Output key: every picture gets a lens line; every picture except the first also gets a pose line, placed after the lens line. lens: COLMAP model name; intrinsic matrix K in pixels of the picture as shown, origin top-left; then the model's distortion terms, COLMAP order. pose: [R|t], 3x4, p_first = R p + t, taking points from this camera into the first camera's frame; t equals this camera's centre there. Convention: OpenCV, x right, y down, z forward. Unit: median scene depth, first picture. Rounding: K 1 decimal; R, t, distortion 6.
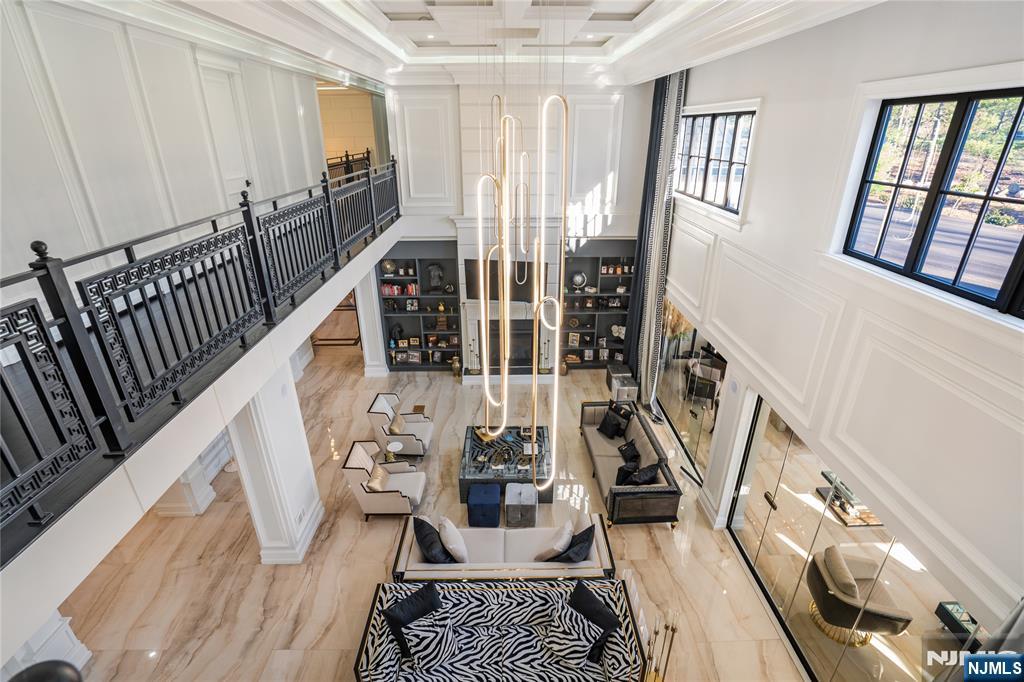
lens RADIAL K [[481.3, 0, 516.6], [0, 481.3, 343.7], [0, 0, 1]] dist [-0.025570, 0.000016]
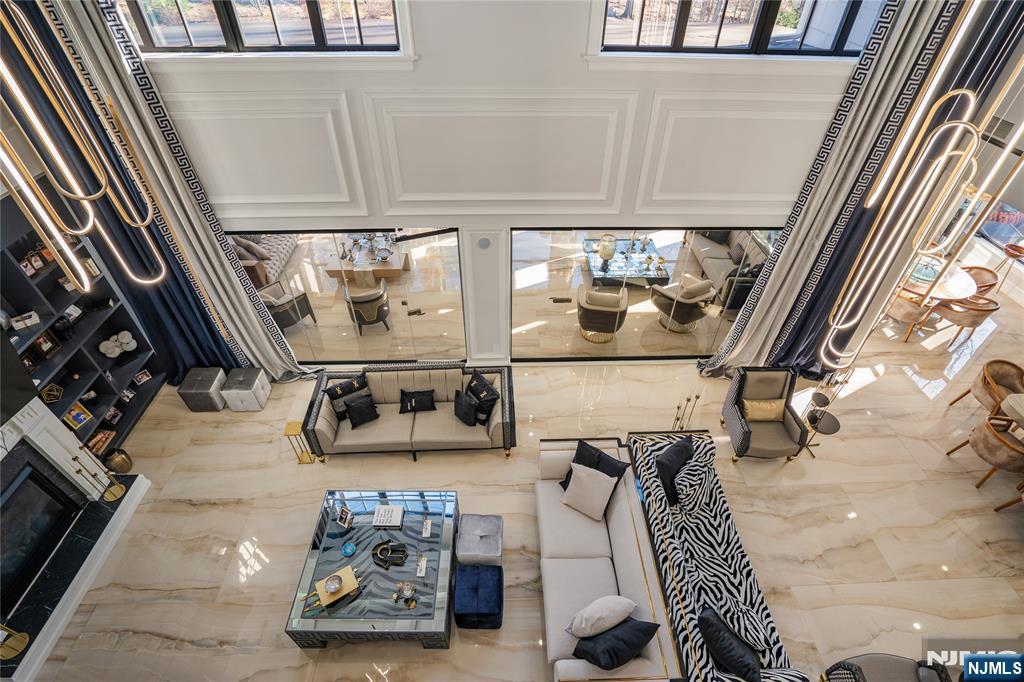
lens RADIAL K [[481.3, 0, 515.6], [0, 481.3, 346.3], [0, 0, 1]] dist [-0.025570, 0.000016]
pose [[-0.003082, -0.673494, 0.739186, -0.474859], [0.398658, 0.677082, 0.618572, -0.428576], [-0.917095, 0.296589, 0.266407, 0.989214]]
